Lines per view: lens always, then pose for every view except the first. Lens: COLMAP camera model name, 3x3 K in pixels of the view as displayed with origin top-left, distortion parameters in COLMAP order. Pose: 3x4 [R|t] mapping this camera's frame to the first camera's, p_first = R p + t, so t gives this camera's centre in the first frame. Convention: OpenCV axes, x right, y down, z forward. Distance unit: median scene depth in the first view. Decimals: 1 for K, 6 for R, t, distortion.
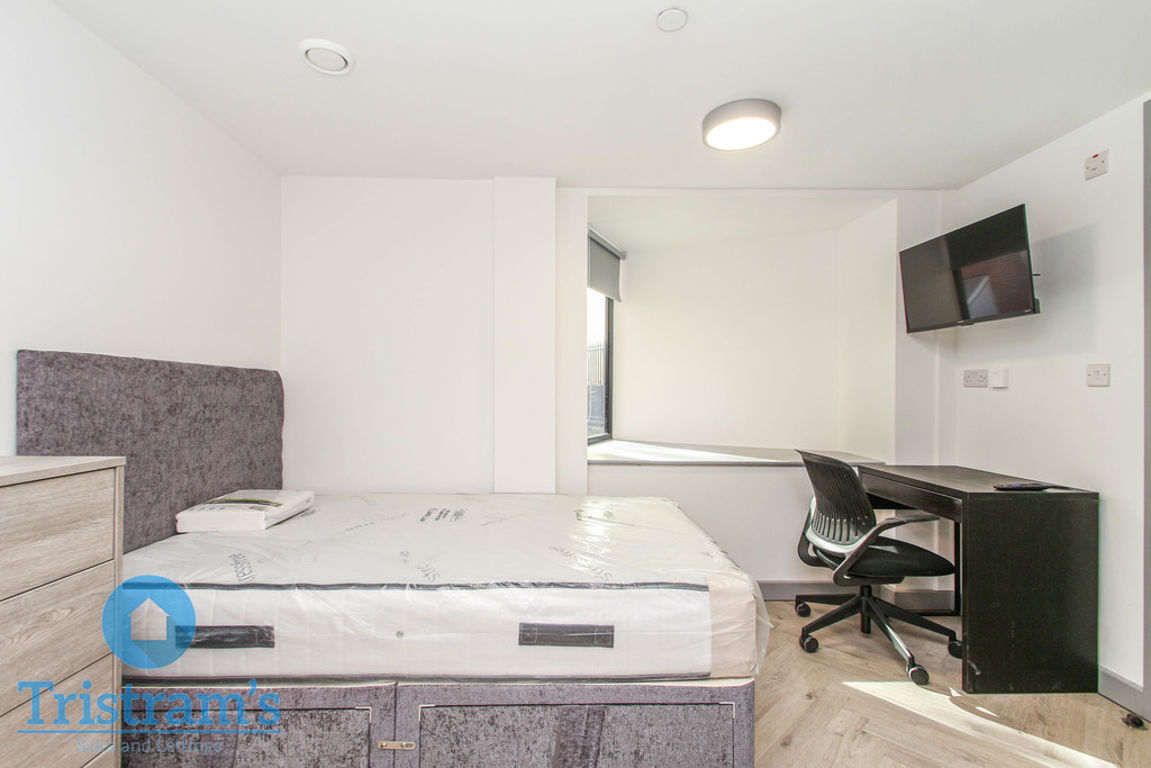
lens RADIAL K [[543.1, 0, 564.4], [0, 543.1, 381.6], [0, 0, 1]] dist [0.016159, -0.004120]
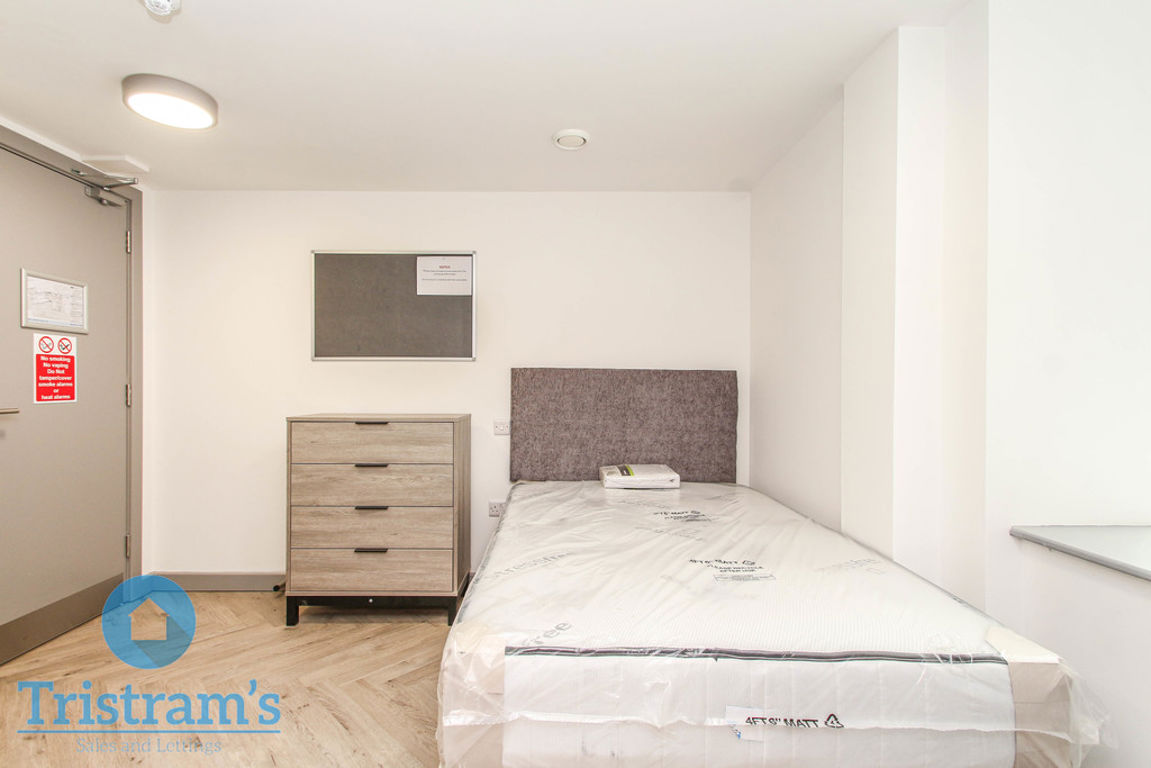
lens RADIAL K [[543.1, 0, 568.8], [0, 543.1, 384.5], [0, 0, 1]] dist [0.016159, -0.004120]
pose [[-0.007375, -0.004323, -0.999963, 0.324956], [0.008385, 0.999955, -0.004385, 0.005136], [0.999938, -0.008418, -0.007339, 0.362167]]
